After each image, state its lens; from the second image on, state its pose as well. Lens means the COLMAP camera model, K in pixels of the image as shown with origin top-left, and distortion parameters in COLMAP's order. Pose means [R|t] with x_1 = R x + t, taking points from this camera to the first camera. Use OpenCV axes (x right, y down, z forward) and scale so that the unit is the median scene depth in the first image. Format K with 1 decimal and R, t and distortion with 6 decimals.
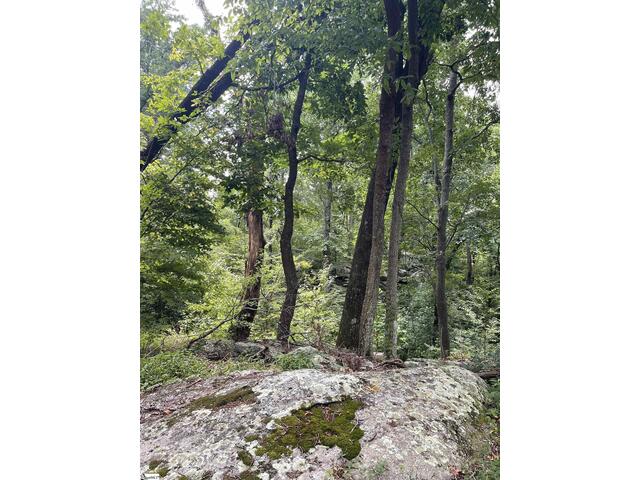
lens RADIAL K [[466.2, 0, 320.0], [0, 466.2, 240.0], [0, 0, 1]] dist [0.001132, 0.000080]
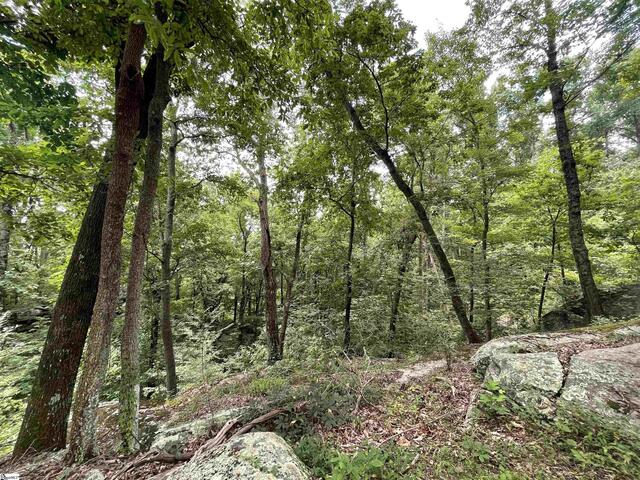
lens RADIAL K [[261.2, 0, 320.0], [0, 261.2, 240.0], [0, 0, 1]] dist [0.000061, 0.000549]
pose [[0.626083, 0.026431, 0.779308, 0.008347], [0.049567, 0.996055, -0.073604, -0.011668], [-0.778179, 0.084710, 0.622303, 0.366023]]
